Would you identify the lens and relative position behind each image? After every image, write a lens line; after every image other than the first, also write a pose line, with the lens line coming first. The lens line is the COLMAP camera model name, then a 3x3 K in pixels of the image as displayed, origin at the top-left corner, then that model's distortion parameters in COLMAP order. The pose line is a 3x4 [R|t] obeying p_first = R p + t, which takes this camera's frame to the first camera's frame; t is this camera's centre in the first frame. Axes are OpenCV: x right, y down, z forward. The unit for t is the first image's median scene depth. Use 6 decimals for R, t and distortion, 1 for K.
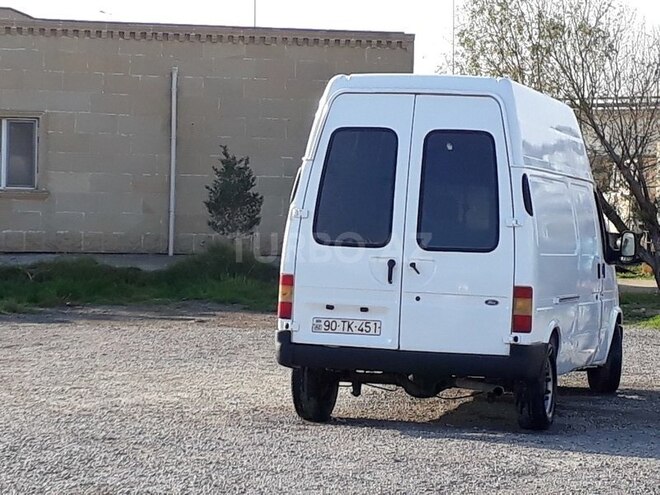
lens RADIAL K [[2112.3, 0, 330.0], [0, 2112.3, 247.5], [0, 0, 1]] dist [0.010315, 0.442397]
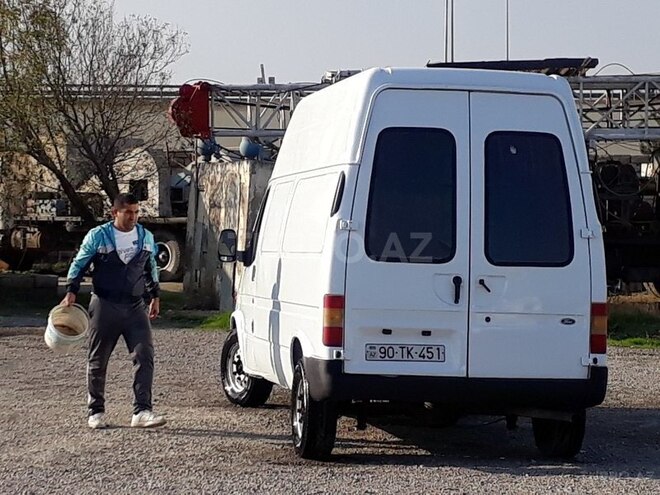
lens RADIAL K [[2112.3, 0, 330.0], [0, 2112.3, 247.5], [0, 0, 1]] dist [0.010315, 0.442397]
pose [[0.908525, -0.014812, 0.417567, -0.390922], [0.011418, 0.999878, 0.010624, -0.016554], [-0.417674, -0.004884, 0.908584, 0.210191]]
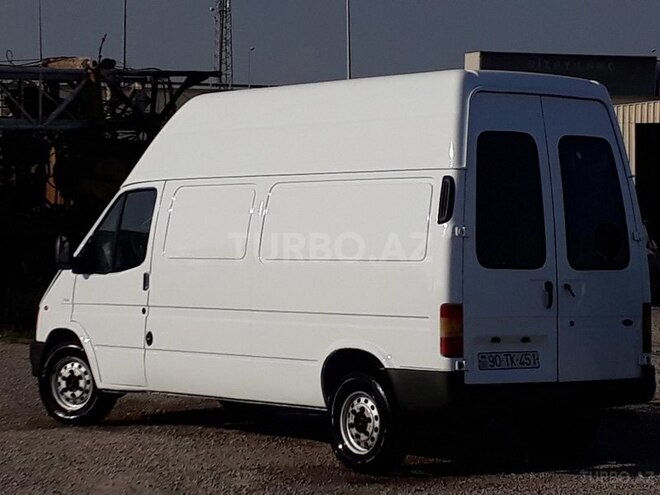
lens RADIAL K [[2112.3, 0, 330.0], [0, 2112.3, 247.5], [0, 0, 1]] dist [0.010315, 0.442397]
pose [[0.580790, -0.032732, 0.813395, -0.744606], [0.018182, 0.999464, 0.027237, -0.034430], [-0.813850, -0.001030, 0.581074, 0.555613]]
